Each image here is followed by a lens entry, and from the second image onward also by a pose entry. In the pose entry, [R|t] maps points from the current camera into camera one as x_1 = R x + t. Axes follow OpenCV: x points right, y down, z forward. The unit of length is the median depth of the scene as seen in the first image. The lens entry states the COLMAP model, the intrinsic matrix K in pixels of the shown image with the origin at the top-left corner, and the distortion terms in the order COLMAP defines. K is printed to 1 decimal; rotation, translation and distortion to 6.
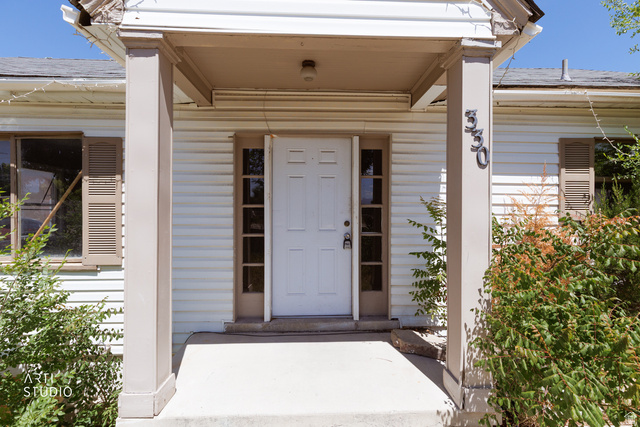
lens RADIAL K [[284.7, 0, 320.0], [0, 284.7, 213.5], [0, 0, 1]] dist [0.002777, 0.000009]
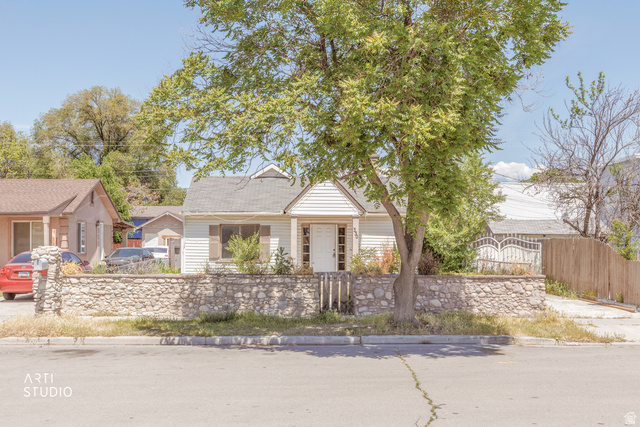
lens RADIAL K [[663.4, 0, 320.6], [0, 663.4, 215.4], [0, 0, 1]] dist [0.012617, 0.000000]
pose [[0.999965, 0.005297, -0.006485, -0.014488], [-0.005560, 0.999135, -0.041219, -0.048731], [0.006262, 0.041254, 0.999129, -7.090149]]
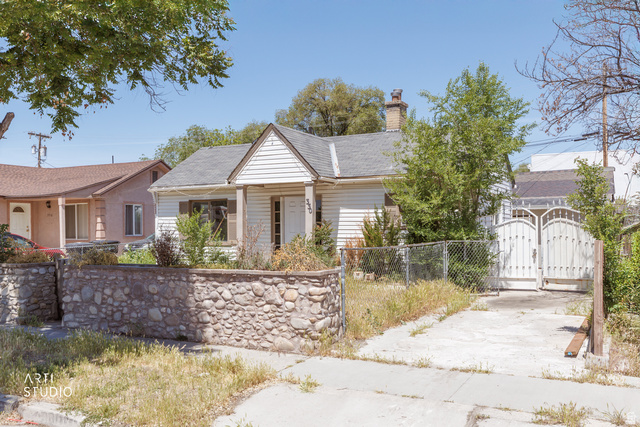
lens RADIAL K [[612.3, 0, 319.6], [0, 612.3, 214.3], [0, 0, 1]] dist [-0.001134, 0.000000]
pose [[0.869023, -0.016325, -0.494503, 3.017788], [0.006703, 0.999752, -0.021226, 0.019293], [0.494727, 0.015132, 0.868917, -3.890984]]
